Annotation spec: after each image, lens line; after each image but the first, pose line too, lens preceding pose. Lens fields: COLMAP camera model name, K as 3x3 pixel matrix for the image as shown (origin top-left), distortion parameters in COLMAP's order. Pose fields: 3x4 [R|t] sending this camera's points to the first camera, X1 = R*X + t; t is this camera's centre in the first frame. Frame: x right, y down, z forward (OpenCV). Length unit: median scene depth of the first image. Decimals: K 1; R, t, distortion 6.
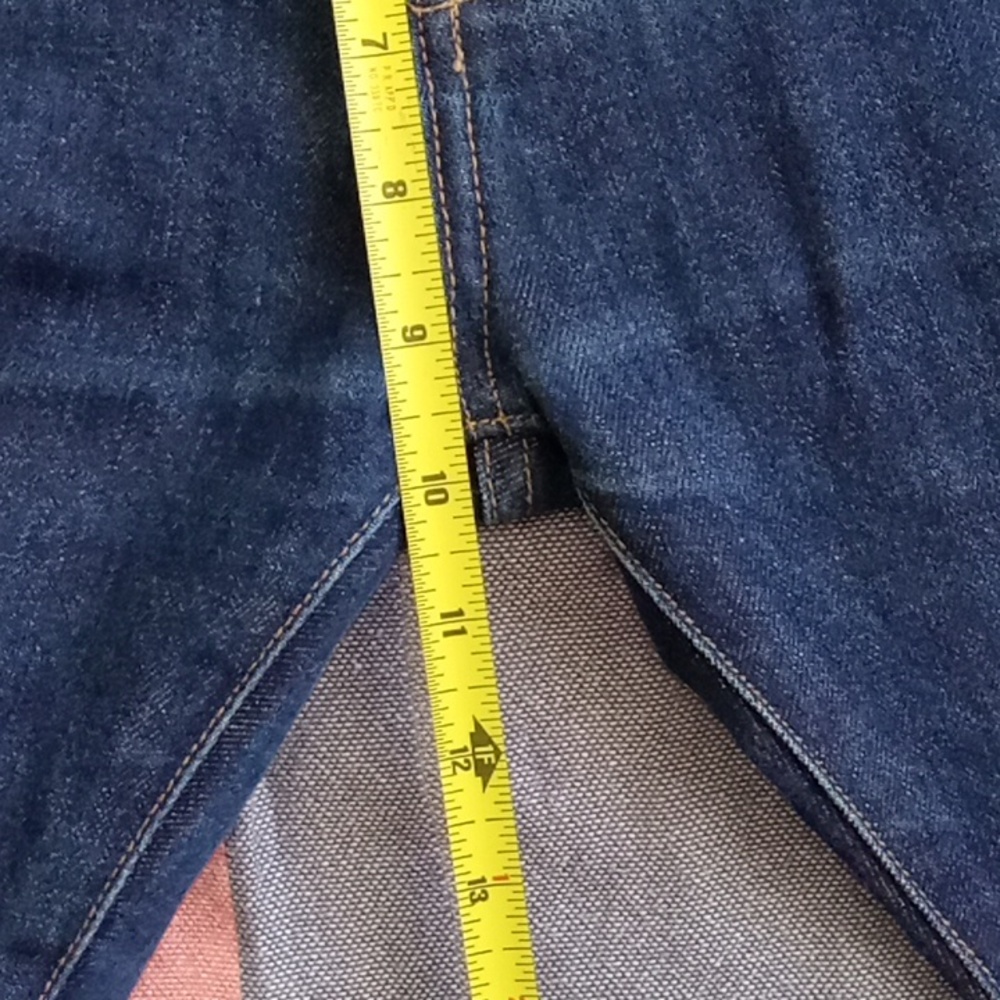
lens RADIAL K [[1711.6, 0, 500.0], [0, 1711.6, 500.0], [0, 0, 1]] dist [0.028364, -0.143550]
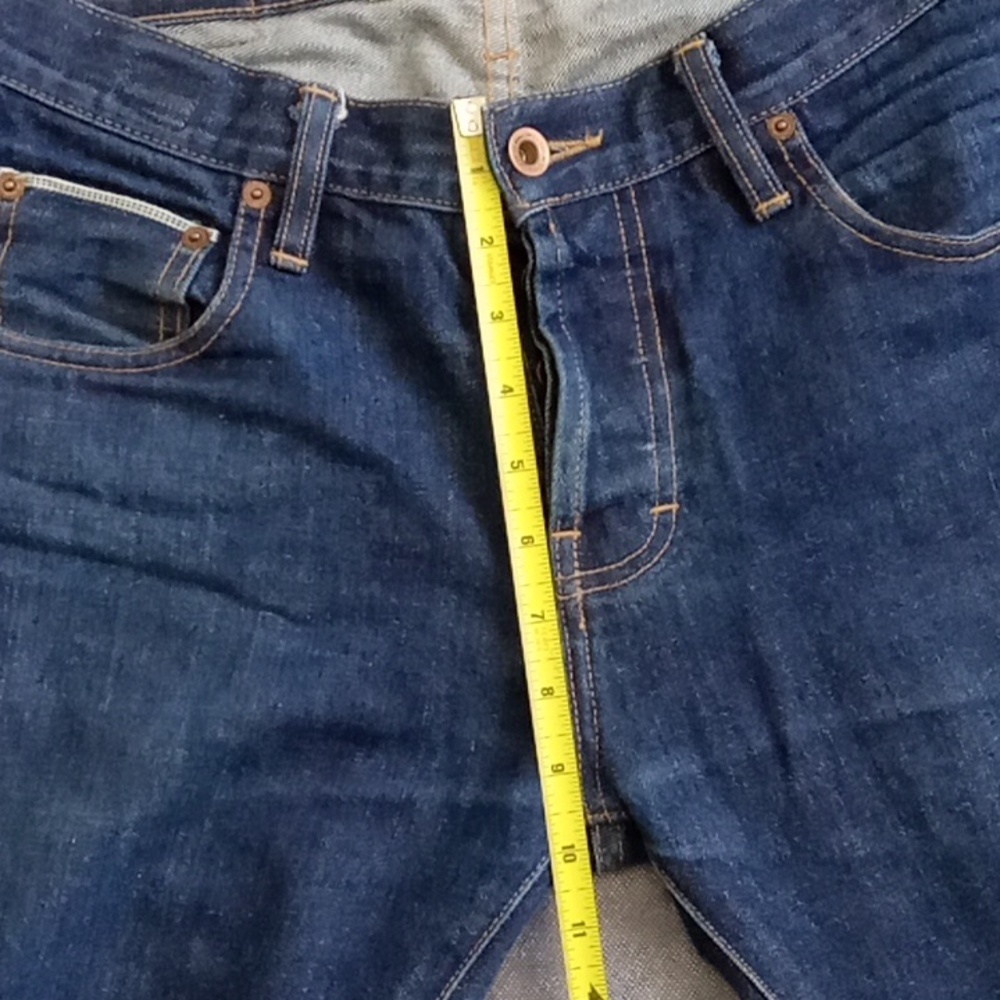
lens RADIAL K [[1711.6, 0, 500.0], [0, 1711.6, 500.0], [0, 0, 1]] dist [0.028364, -0.143550]
pose [[0.999765, -0.004959, -0.021097, -0.072675], [0.001150, 0.984240, -0.176835, -0.054691], [0.021642, 0.176769, 0.984014, -0.871921]]
